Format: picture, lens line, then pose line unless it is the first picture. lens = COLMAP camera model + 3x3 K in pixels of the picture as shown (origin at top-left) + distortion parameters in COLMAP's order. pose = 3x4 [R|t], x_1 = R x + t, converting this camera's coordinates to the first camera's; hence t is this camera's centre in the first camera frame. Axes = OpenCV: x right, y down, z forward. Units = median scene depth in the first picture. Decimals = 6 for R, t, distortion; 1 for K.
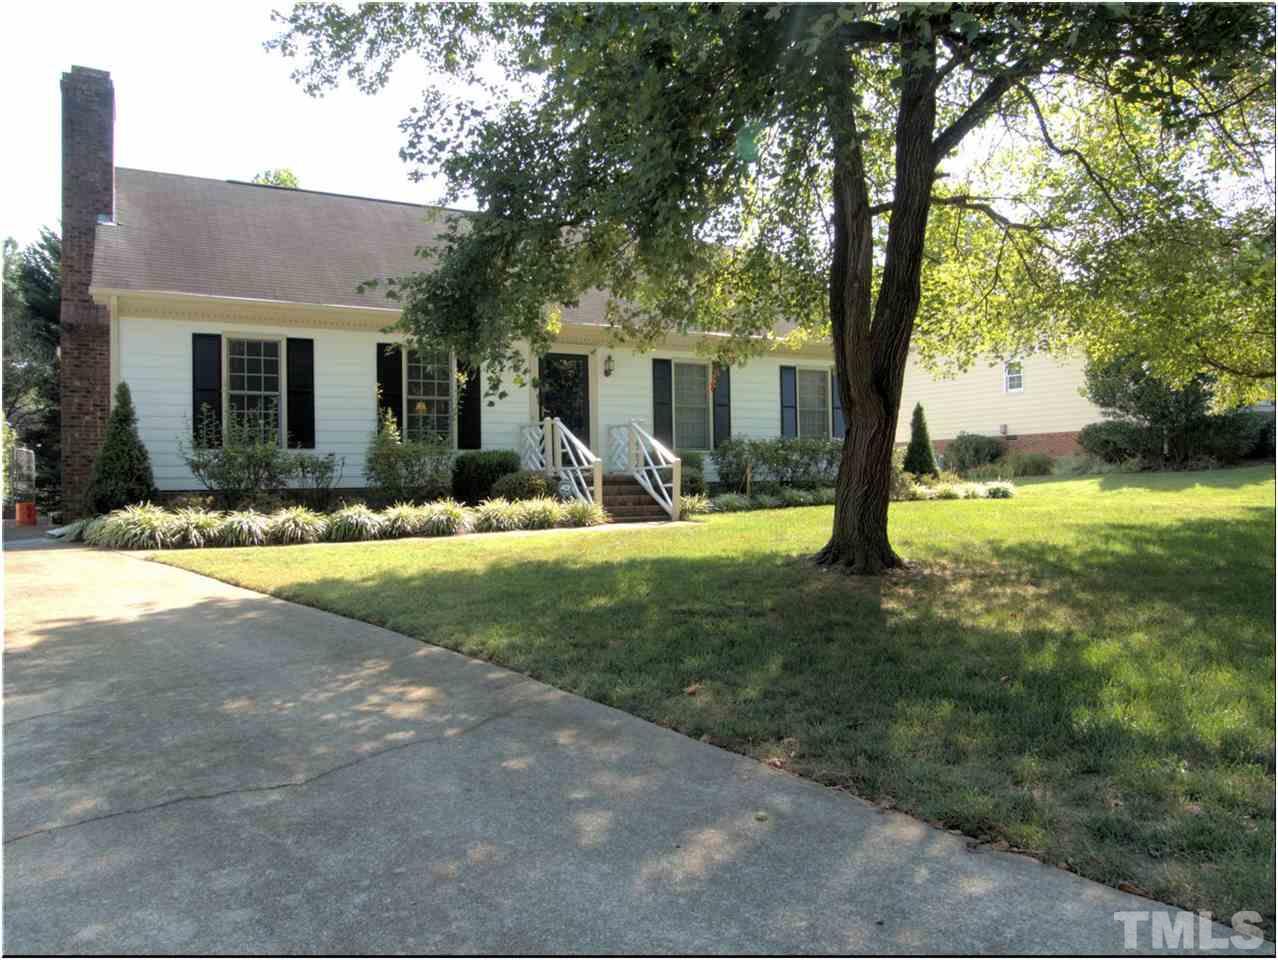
lens RADIAL K [[863.7, 0, 639.0], [0, 863.7, 480.0], [0, 0, 1]] dist [-0.004947, -0.002922]
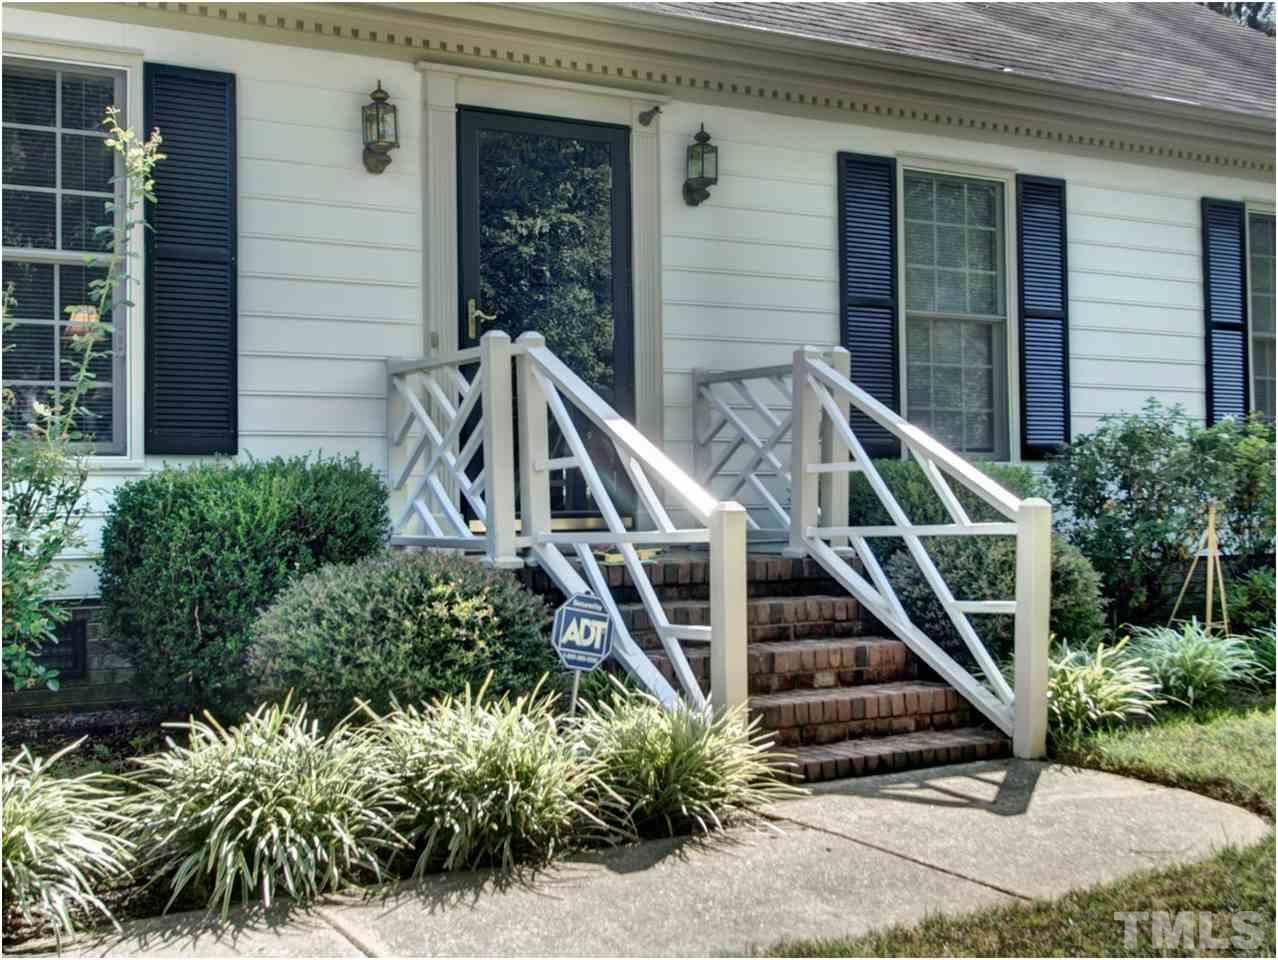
lens RADIAL K [[1511.1, 0, 639.0], [0, 1511.1, 480.0], [0, 0, 1]] dist [-0.006091, -0.003108]
pose [[0.999850, 0.005252, 0.016512, -0.070552], [-0.005024, 0.999891, -0.013849, -0.023056], [-0.016583, 0.013764, 0.999768, 0.557182]]
